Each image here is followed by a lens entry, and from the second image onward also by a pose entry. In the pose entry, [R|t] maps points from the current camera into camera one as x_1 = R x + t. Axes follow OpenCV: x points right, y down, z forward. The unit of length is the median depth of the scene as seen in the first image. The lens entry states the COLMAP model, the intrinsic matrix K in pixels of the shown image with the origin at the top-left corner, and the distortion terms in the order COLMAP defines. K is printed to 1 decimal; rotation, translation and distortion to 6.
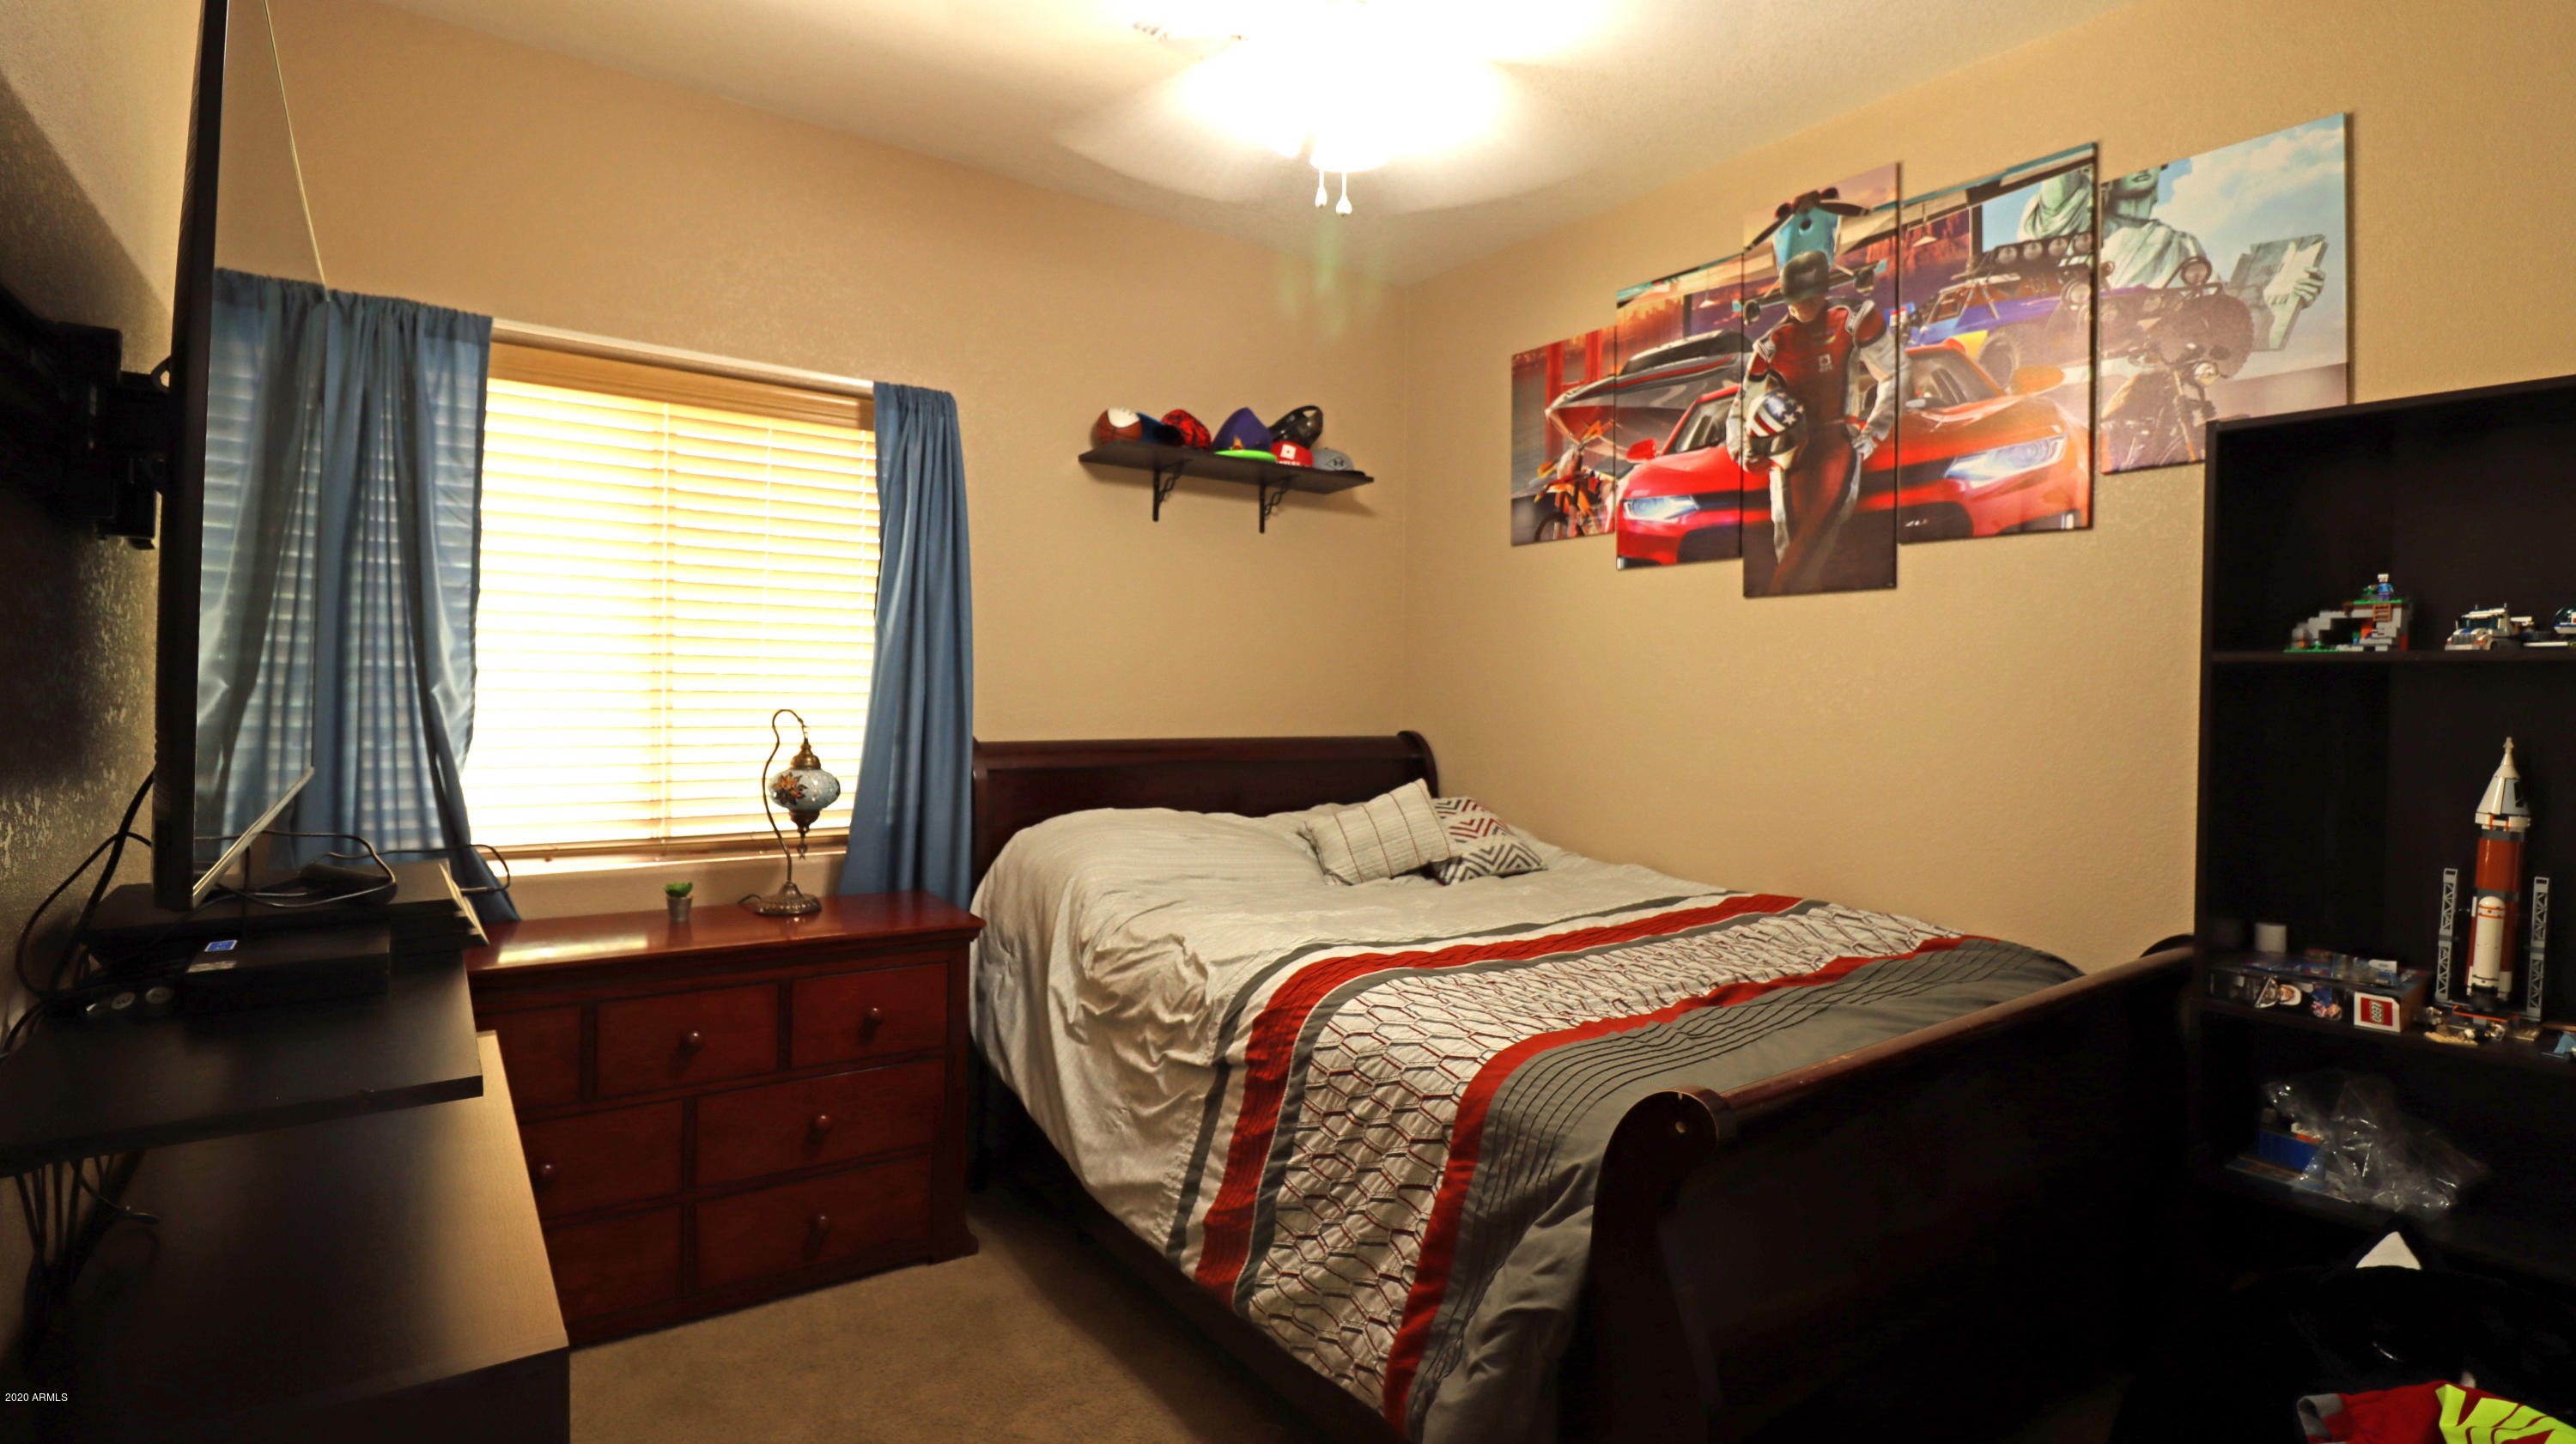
lens RADIAL K [[1190.2, 0, 1288.8], [0, 1190.2, 717.9], [0, 0, 1]] dist [-0.011175, -0.003999]
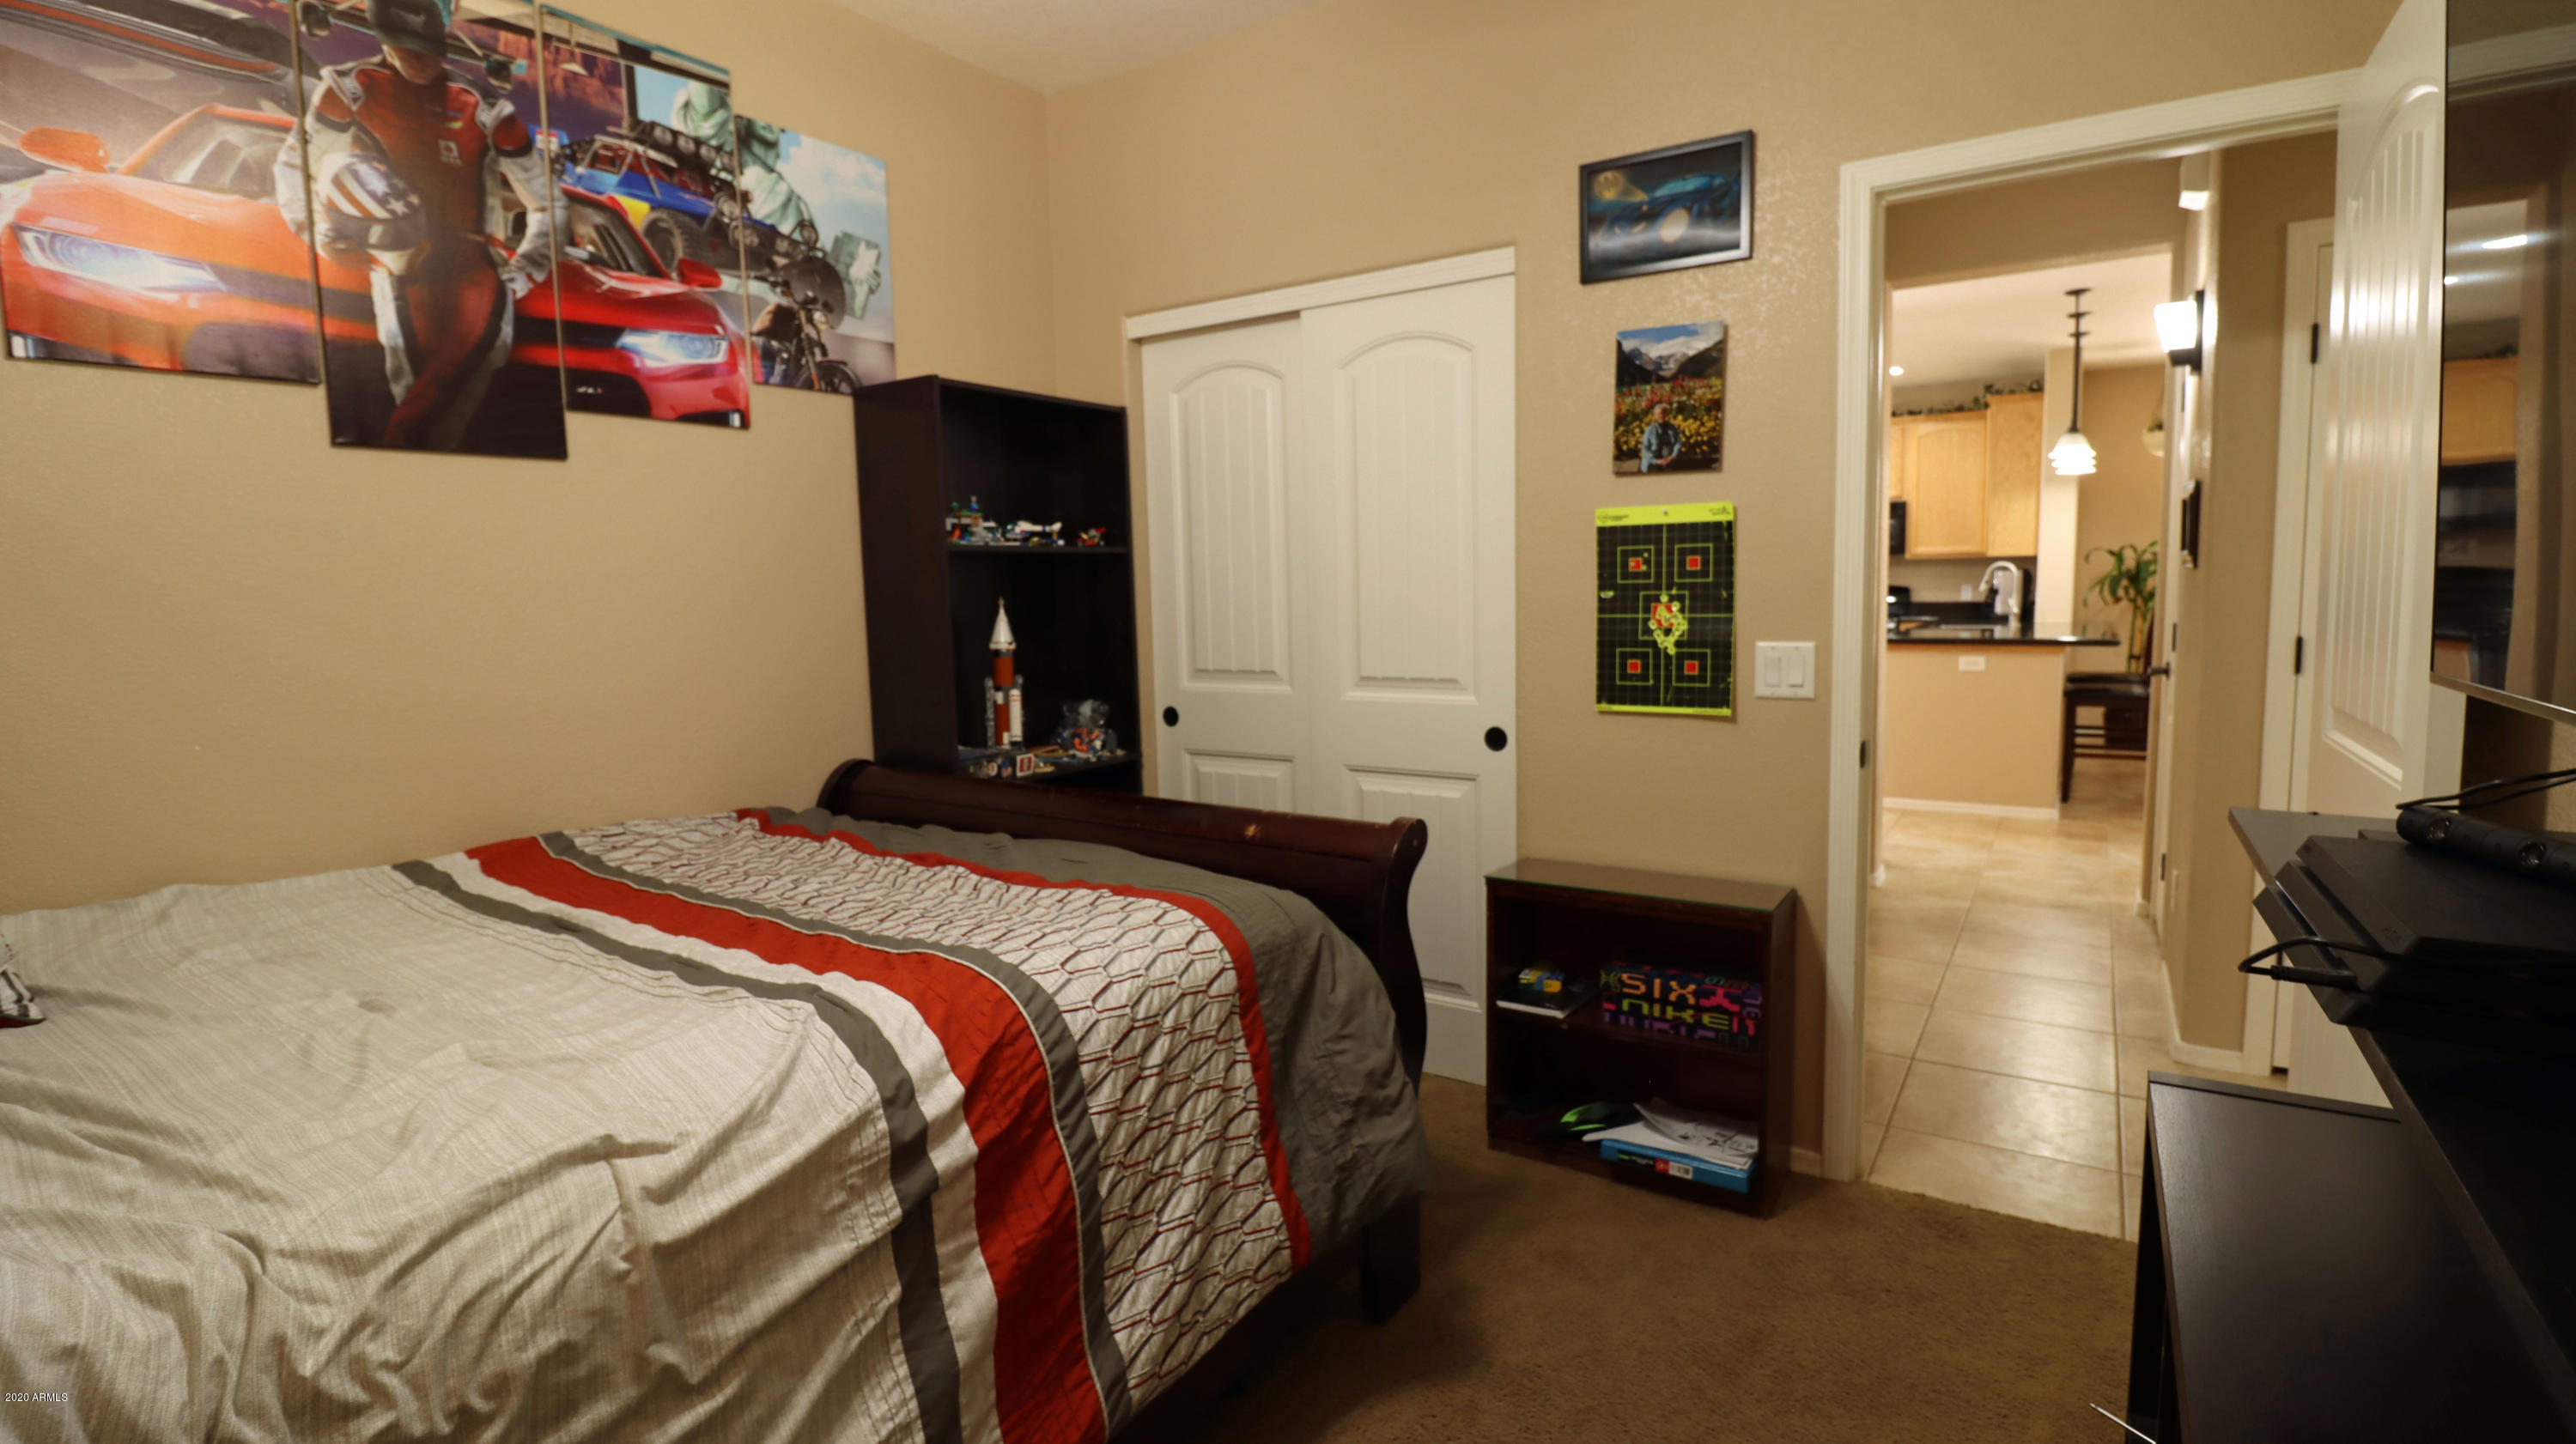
lens RADIAL K [[1190.2, 0, 1286.8], [0, 1190.2, 719.7], [0, 0, 1]] dist [-0.011175, -0.003999]
pose [[-0.334937, -0.114963, 0.935201, -0.527979], [0.036673, 0.990186, 0.134856, -0.017757], [-0.941527, 0.079465, -0.327434, 0.824086]]
